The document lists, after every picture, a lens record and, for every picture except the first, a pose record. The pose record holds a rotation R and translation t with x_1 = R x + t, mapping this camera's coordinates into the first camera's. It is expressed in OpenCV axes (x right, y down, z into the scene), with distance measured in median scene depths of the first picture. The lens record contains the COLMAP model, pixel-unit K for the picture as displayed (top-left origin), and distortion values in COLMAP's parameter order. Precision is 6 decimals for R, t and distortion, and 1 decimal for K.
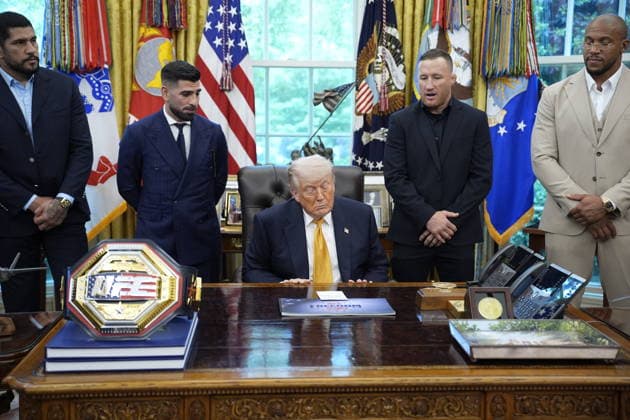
lens RADIAL K [[790.3, 0, 311.8], [0, 790.3, 211.7], [0, 0, 1]] dist [0.109505, 0.020966]
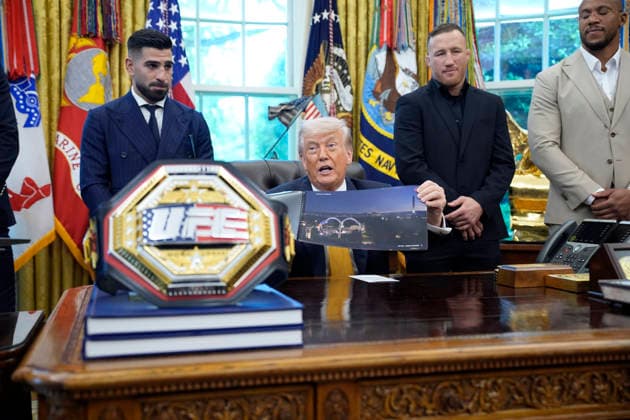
lens RADIAL K [[720.9, 0, 308.6], [0, 720.9, 210.1], [0, 0, 1]] dist [0.069903, 0.020119]
pose [[0.982905, -0.019315, 0.183097, -0.105467], [0.039273, 0.993589, -0.106013, 0.061170], [-0.179876, 0.111392, 0.977362, 0.167952]]
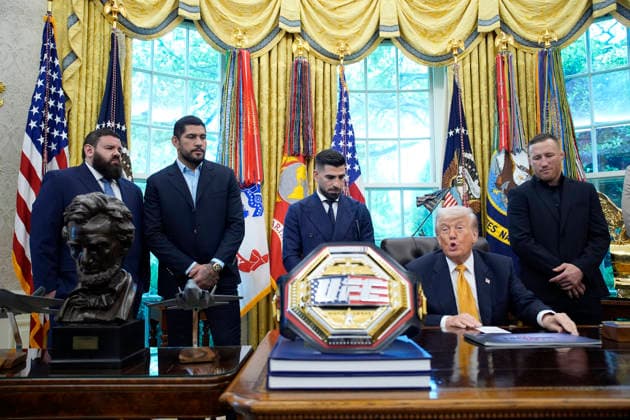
lens RADIAL K [[509.9, 0, 314.7], [0, 509.9, 211.5], [0, 0, 1]] dist [-0.079214, 0.109667]
pose [[0.996597, -0.023869, -0.078899, -0.094950], [0.005692, 0.974799, -0.223012, 0.054883], [0.082234, 0.221804, 0.971617, 0.180639]]
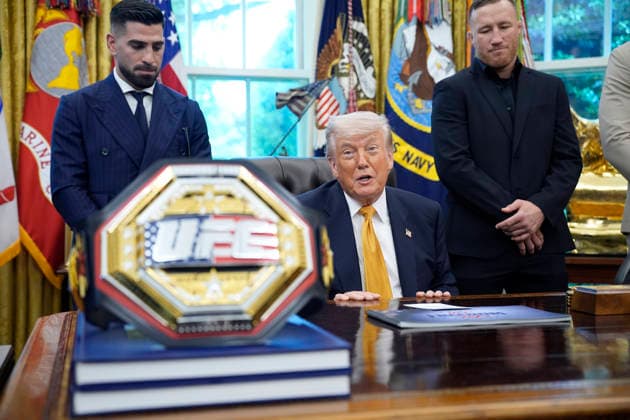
lens RADIAL K [[840.9, 0, 308.1], [0, 840.9, 213.6], [0, 0, 1]] dist [0.138798, 0.019582]
pose [[0.983821, -0.021301, 0.177884, -0.112933], [0.040820, 0.993442, -0.106804, 0.056415], [-0.174443, 0.112337, 0.978238, 0.189036]]
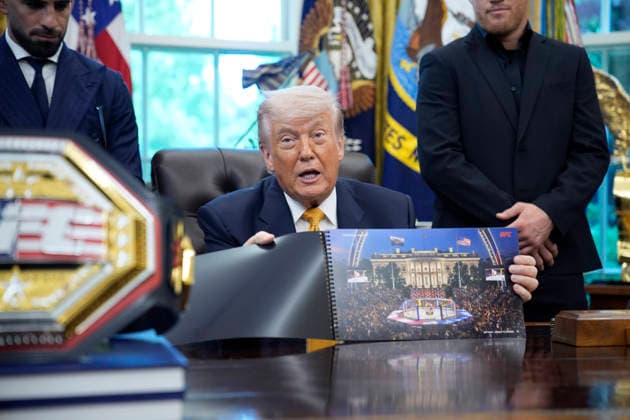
lens RADIAL K [[1096.4, 0, 329.6], [0, 1096.4, 221.5], [0, 0, 1]] dist [0.257701, -0.030646]
pose [[0.985090, -0.005523, 0.171952, -0.074310], [0.026394, 0.992504, -0.119325, 0.066408], [-0.170004, 0.122084, 0.977852, 0.171365]]
